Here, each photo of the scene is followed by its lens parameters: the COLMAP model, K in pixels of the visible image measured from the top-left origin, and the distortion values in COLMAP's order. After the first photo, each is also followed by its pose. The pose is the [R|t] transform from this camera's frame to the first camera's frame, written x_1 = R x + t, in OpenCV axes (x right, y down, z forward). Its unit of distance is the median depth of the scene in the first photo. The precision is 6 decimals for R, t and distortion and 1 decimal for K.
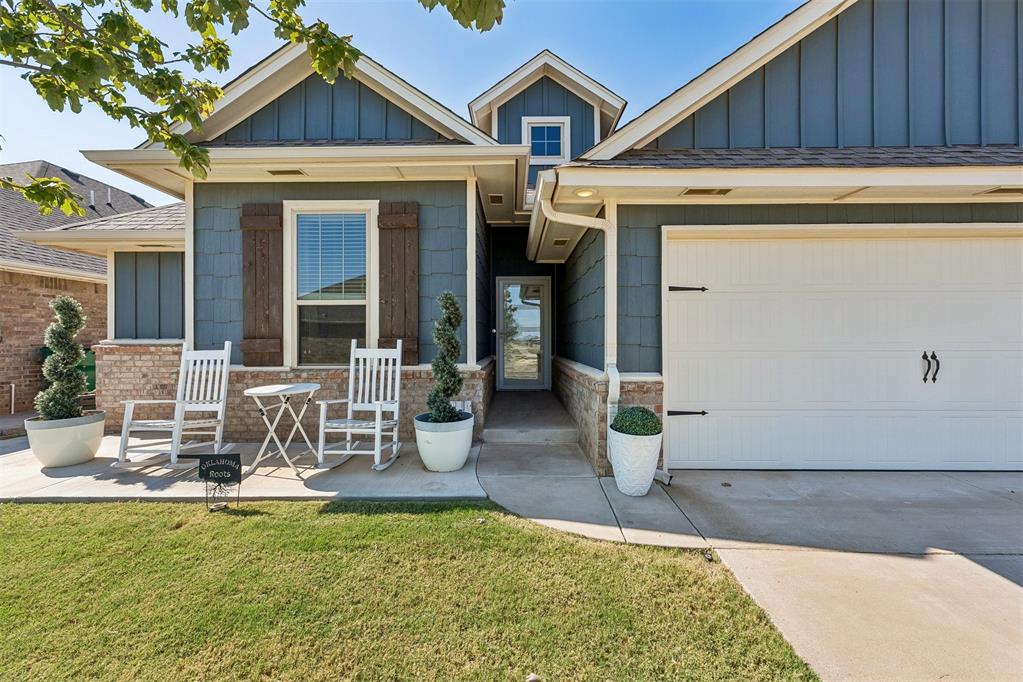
lens RADIAL K [[431.8, 0, 507.7], [0, 431.8, 339.8], [0, 0, 1]] dist [0.001856, 0.000288]
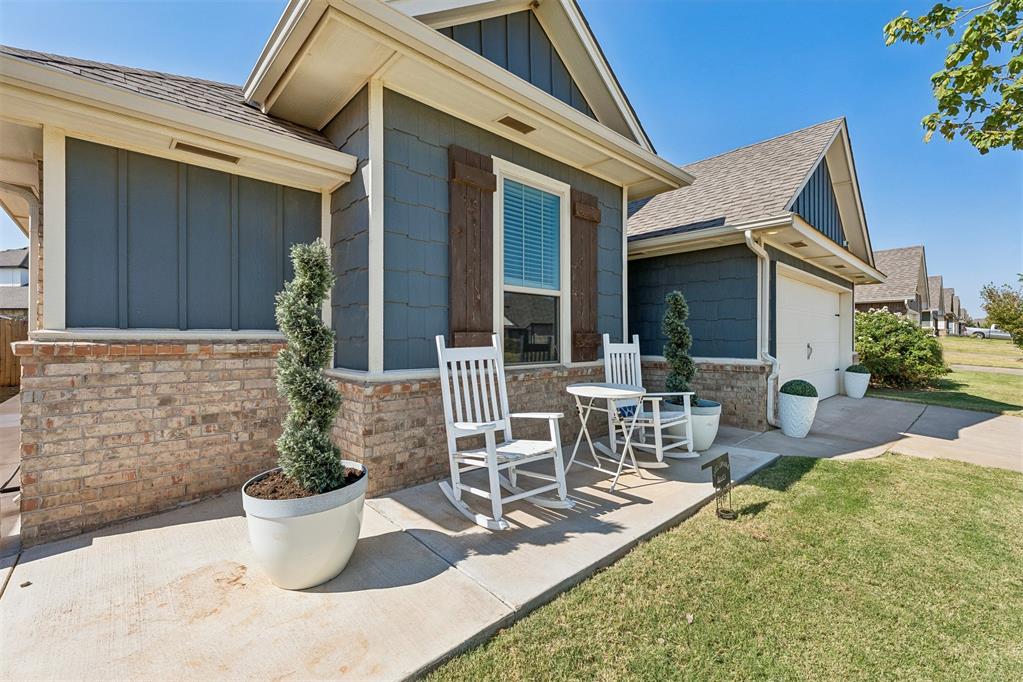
lens RADIAL K [[431.8, 0, 507.5], [0, 431.8, 340.5], [0, 0, 1]] dist [0.001856, 0.000288]
pose [[0.728116, 0.000097, 0.685453, -1.035405], [-0.002116, 0.999996, 0.002106, 0.010987], [-0.685450, -0.002984, 0.728113, 0.411600]]
